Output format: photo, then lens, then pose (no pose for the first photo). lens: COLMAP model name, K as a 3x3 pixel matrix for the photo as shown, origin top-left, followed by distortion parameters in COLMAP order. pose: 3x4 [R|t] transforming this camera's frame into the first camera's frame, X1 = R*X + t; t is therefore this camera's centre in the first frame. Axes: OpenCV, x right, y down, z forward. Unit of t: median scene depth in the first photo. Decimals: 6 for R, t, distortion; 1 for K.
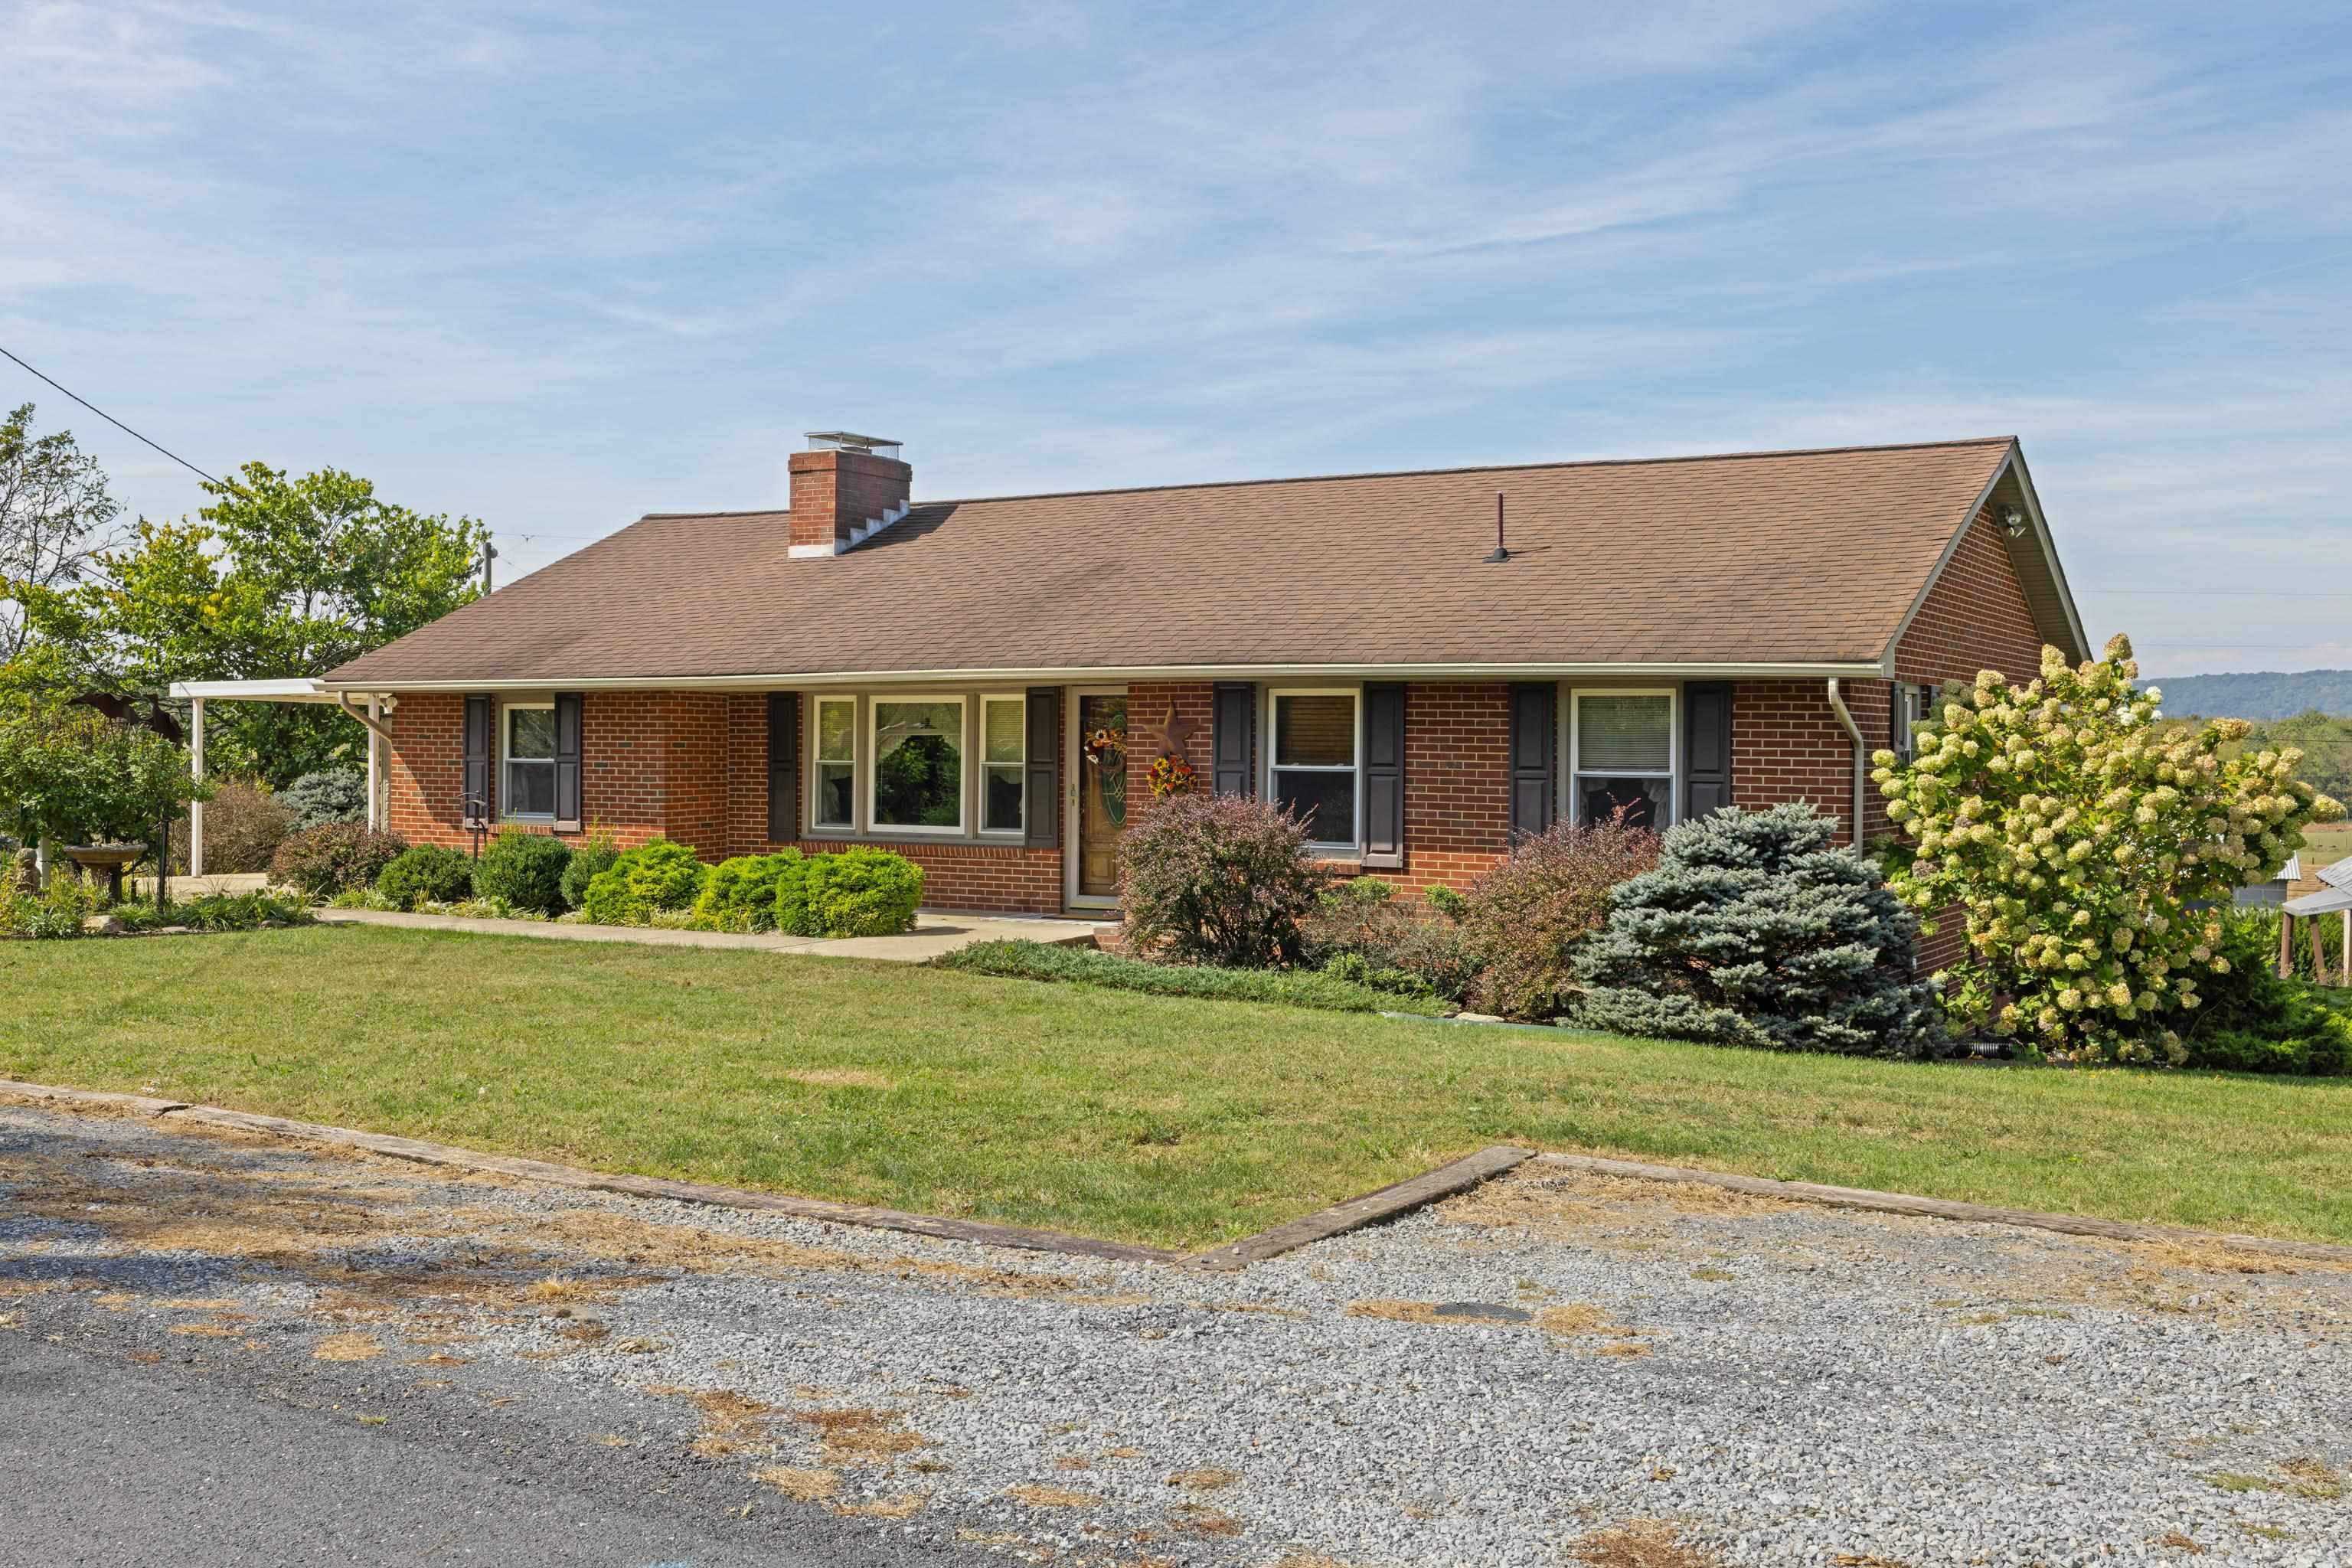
lens RADIAL K [[2271.1, 0, 1260.0], [0, 2271.1, 765.8], [0, 0, 1]] dist [-0.004100, 0.000000]
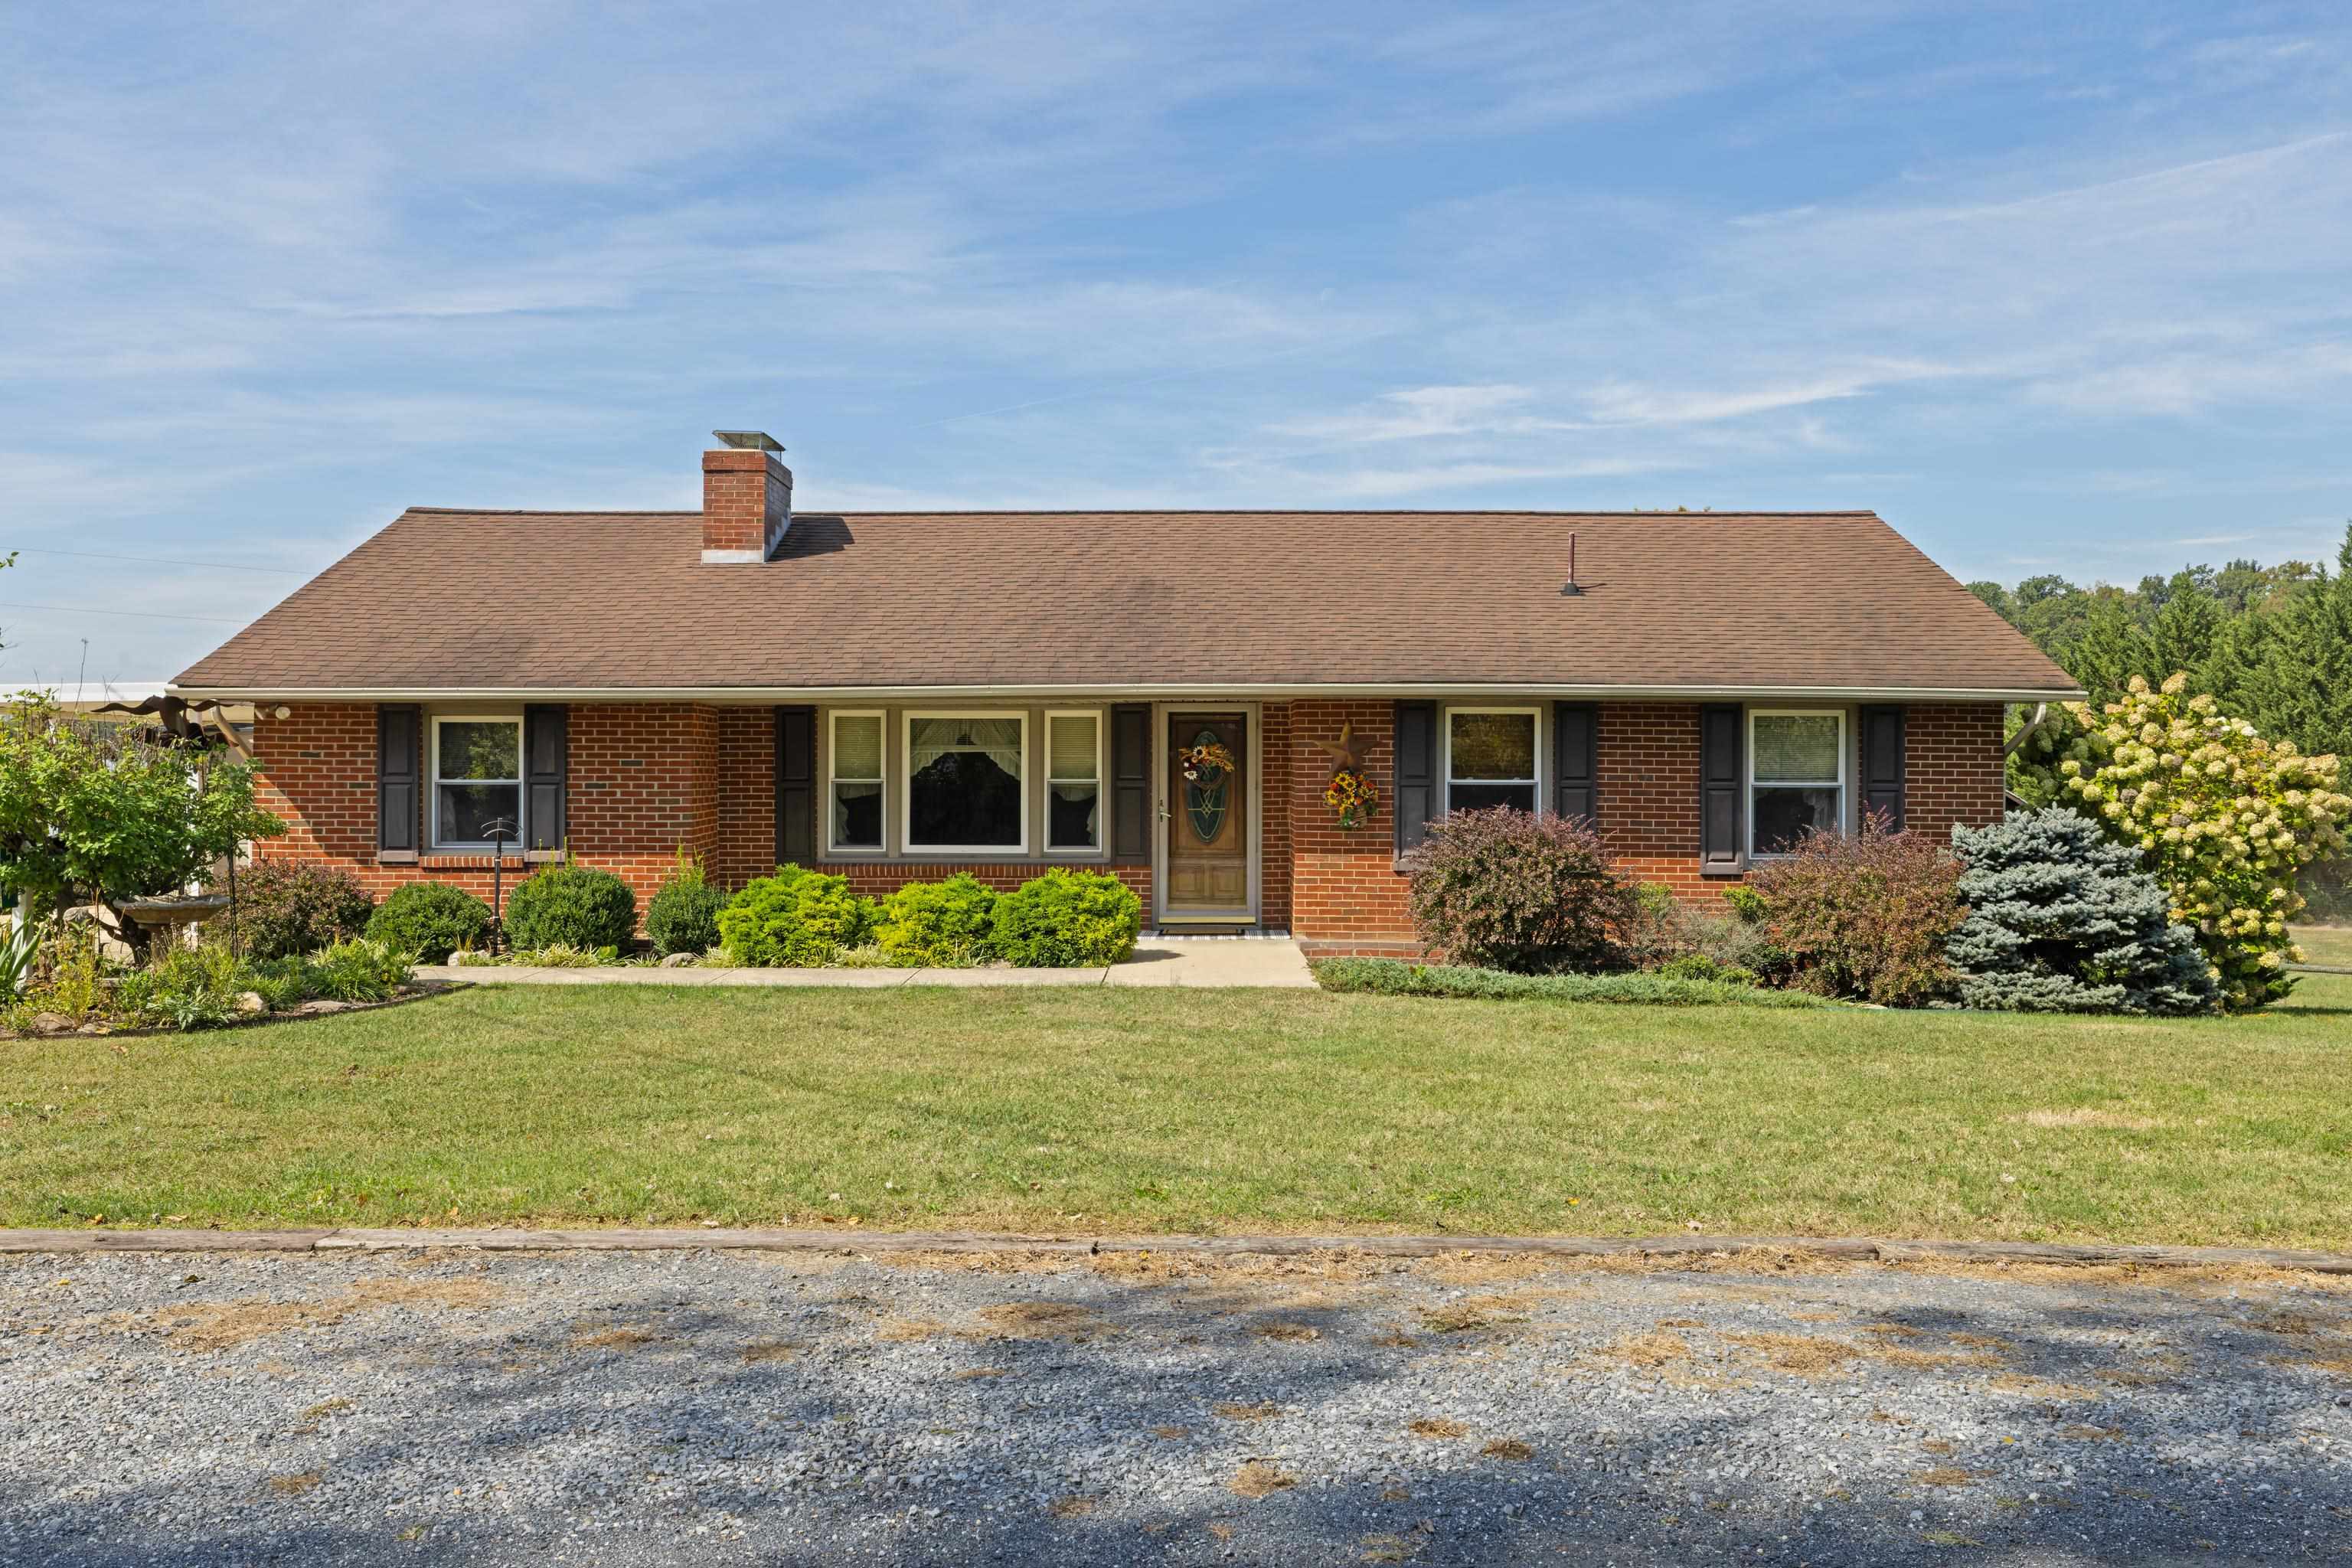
lens RADIAL K [[1884.1, 0, 1186.8], [0, 1884.1, 782.3], [0, 0, 1]] dist [-0.004314, -0.001906]
pose [[0.879182, -0.009168, 0.476398, -0.458870], [0.008346, 0.999958, 0.003842, -0.003033], [-0.476413, 0.000598, 0.879222, 0.257558]]
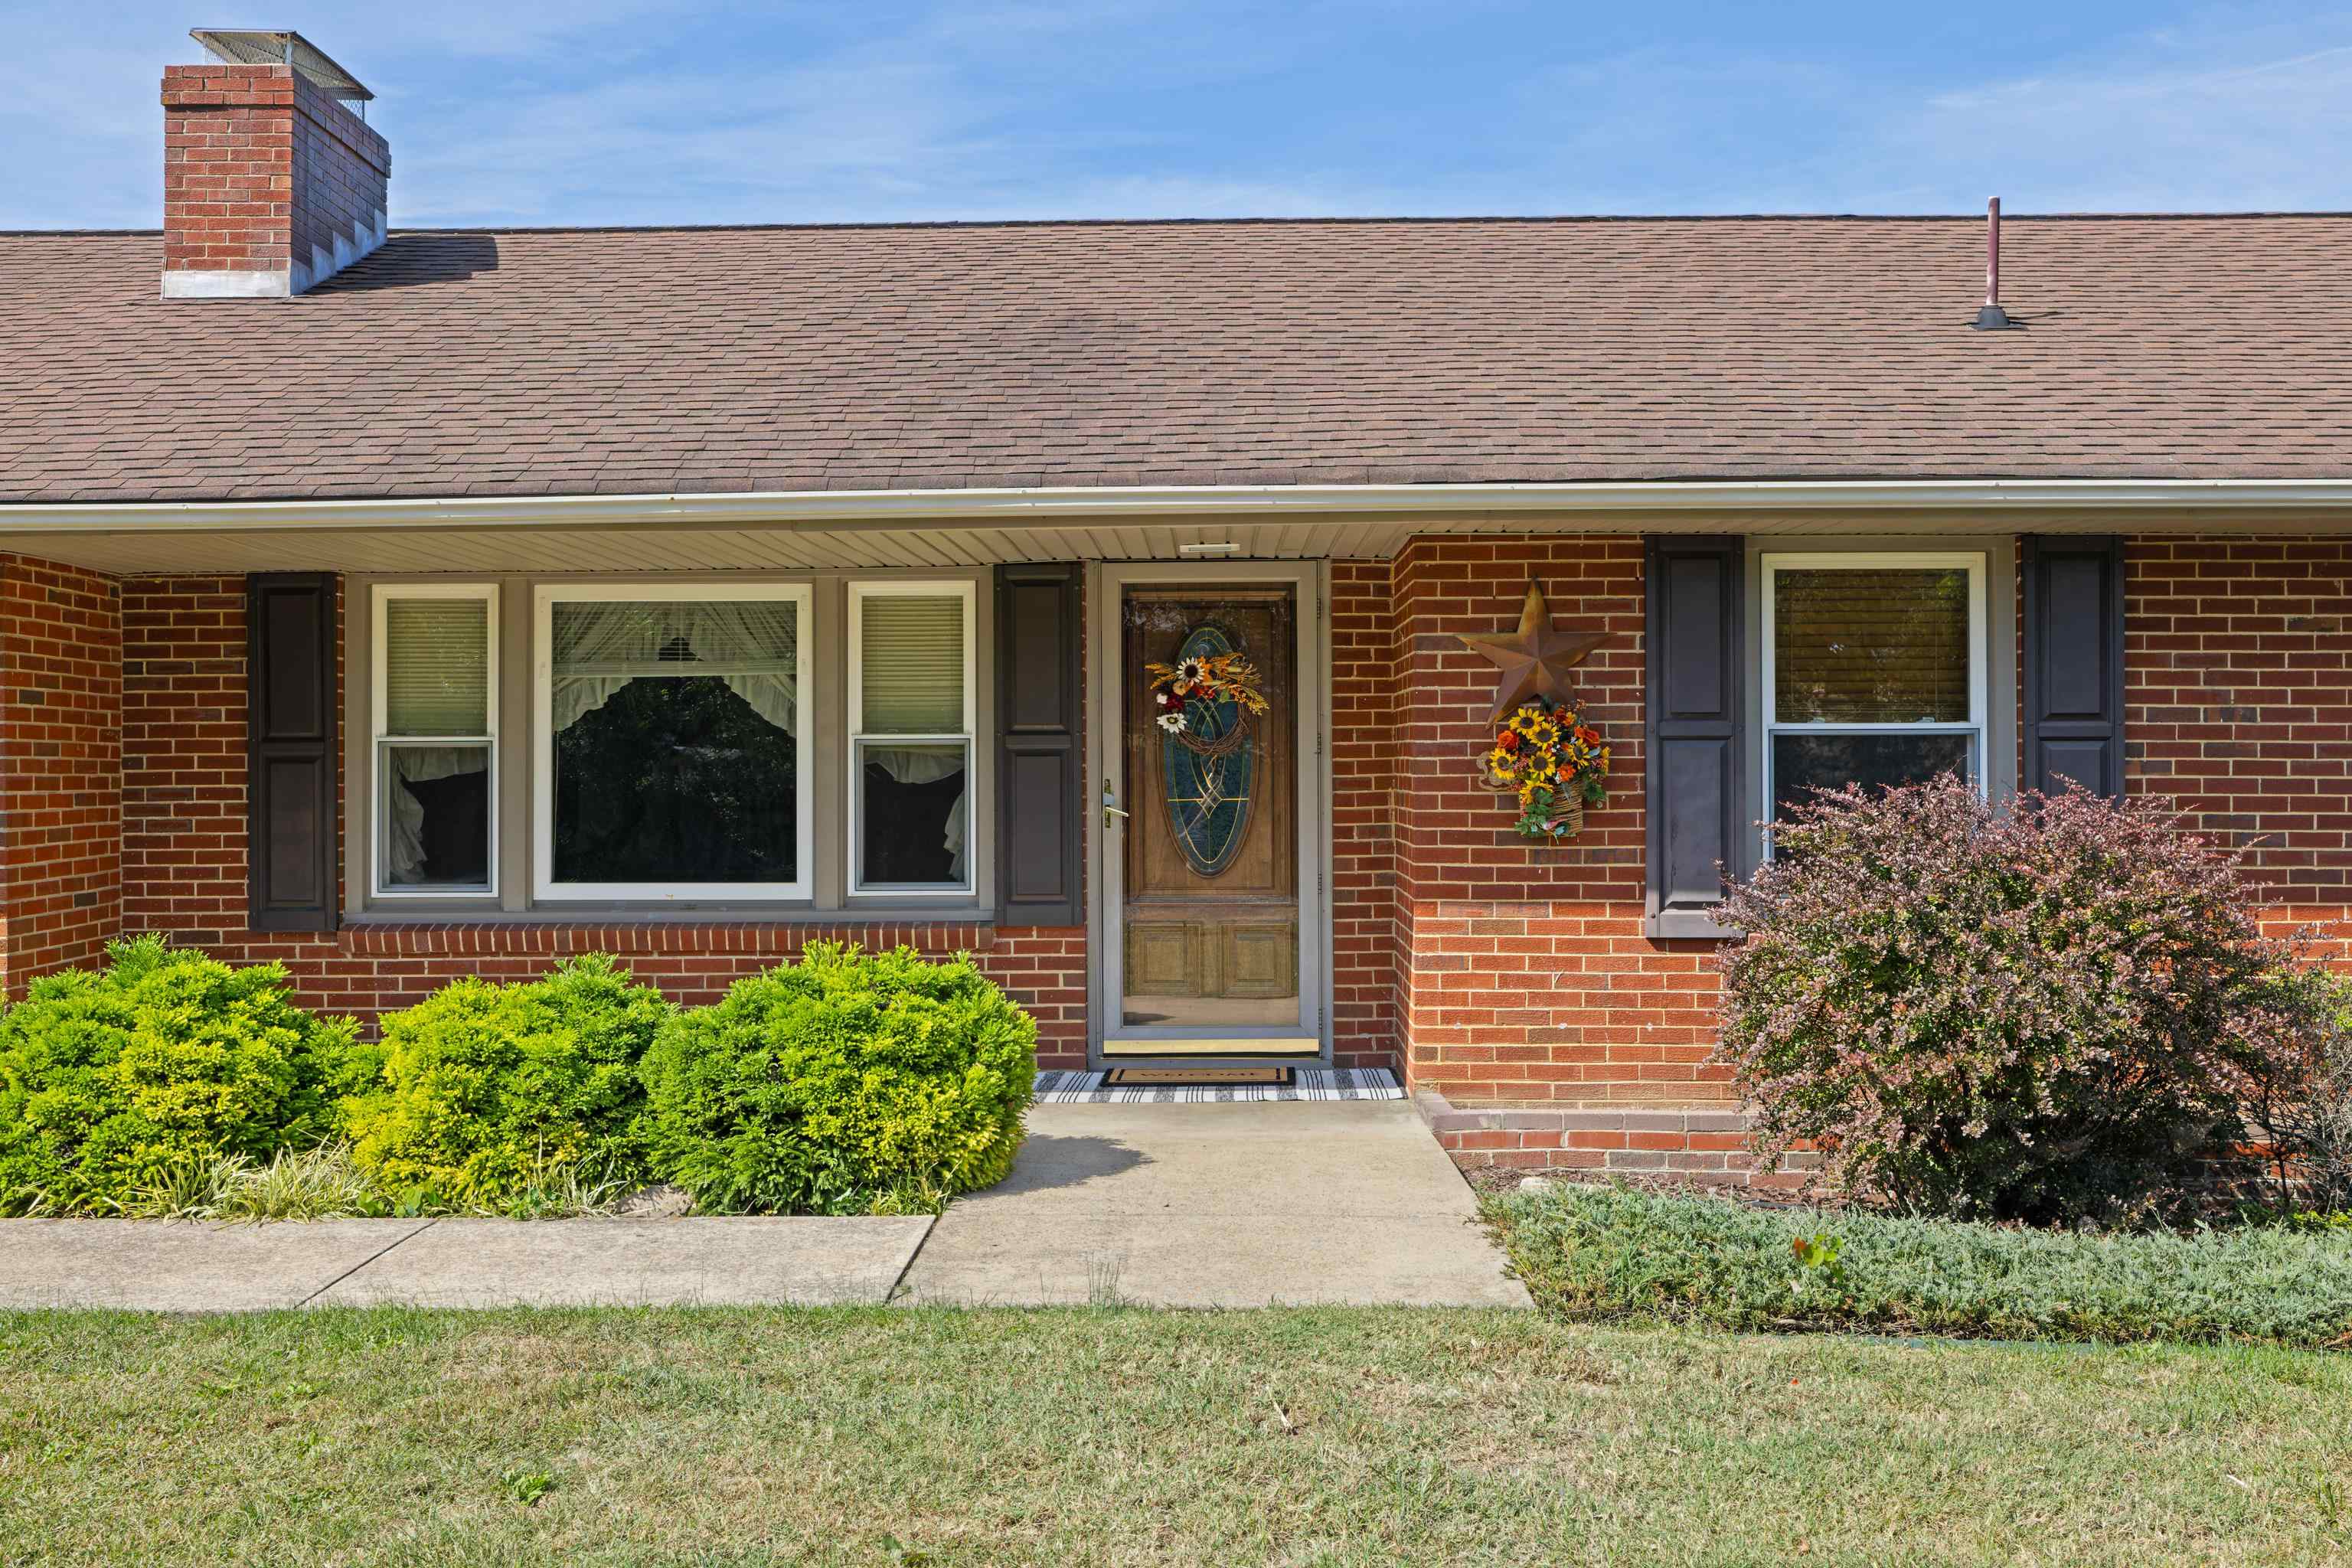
lens RADIAL K [[2271.1, 0, 1185.2], [0, 2271.1, 775.8], [0, 0, 1]] dist [-0.004100, 0.000000]
pose [[0.883835, -0.012402, 0.467635, -0.273497], [0.015385, 0.999878, -0.002562, 0.008451], [-0.467547, 0.009459, 0.883918, 0.581985]]
